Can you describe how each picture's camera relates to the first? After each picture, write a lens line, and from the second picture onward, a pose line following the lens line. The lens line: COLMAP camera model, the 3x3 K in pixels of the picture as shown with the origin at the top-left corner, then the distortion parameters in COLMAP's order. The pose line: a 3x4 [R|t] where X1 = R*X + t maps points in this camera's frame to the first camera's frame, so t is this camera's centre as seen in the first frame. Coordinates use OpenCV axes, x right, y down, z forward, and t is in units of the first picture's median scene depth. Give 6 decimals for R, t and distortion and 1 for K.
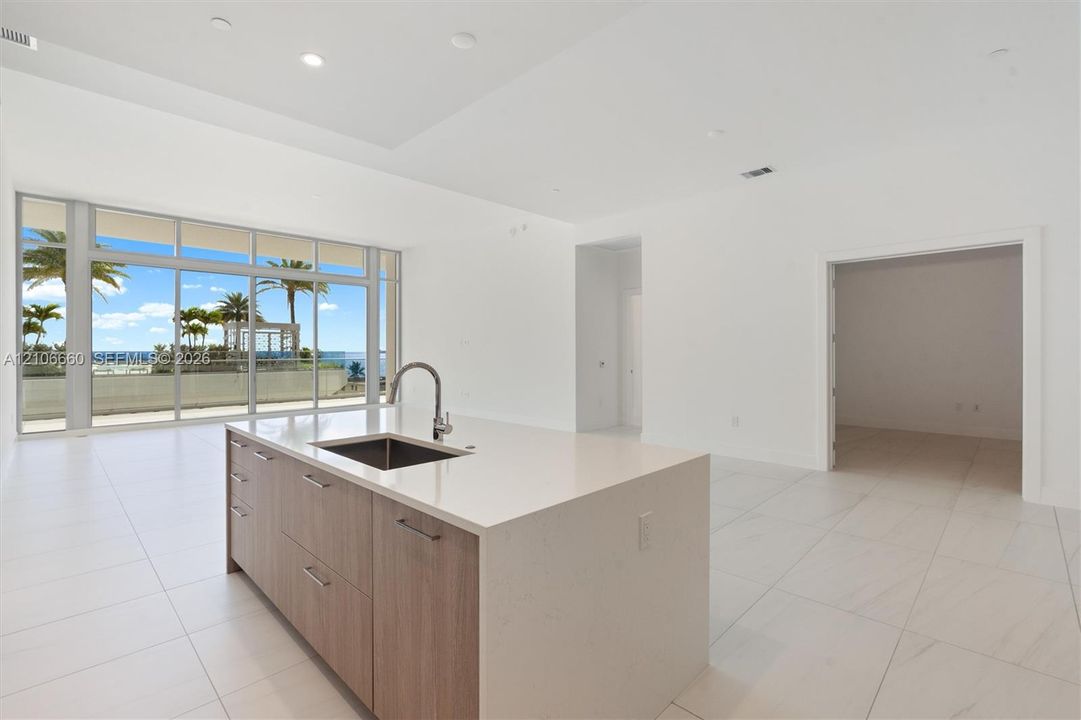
lens RADIAL K [[510.6, 0, 536.6], [0, 510.6, 354.2], [0, 0, 1]] dist [-0.002768, 0.000527]
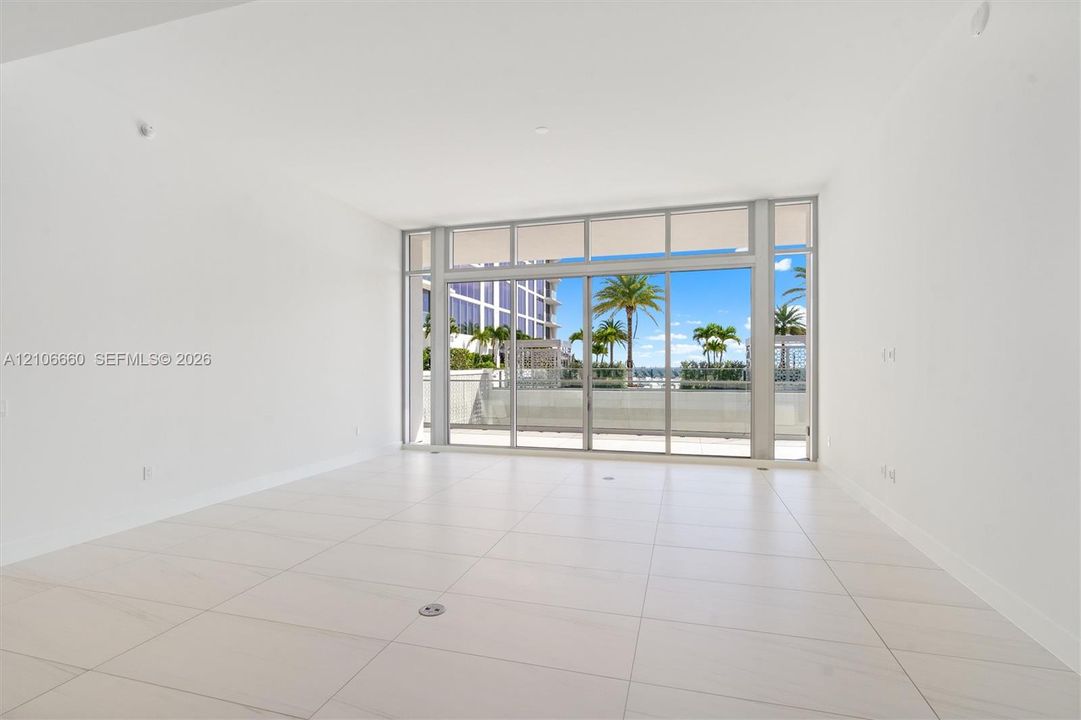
lens RADIAL K [[510.6, 0, 542.6], [0, 510.6, 366.9], [0, 0, 1]] dist [-0.002768, 0.000527]
pose [[0.481834, 0.001808, -0.876261, 0.047200], [-0.006896, 0.999975, -0.001729, -0.004928], [0.876236, 0.006876, 0.481834, 0.262865]]
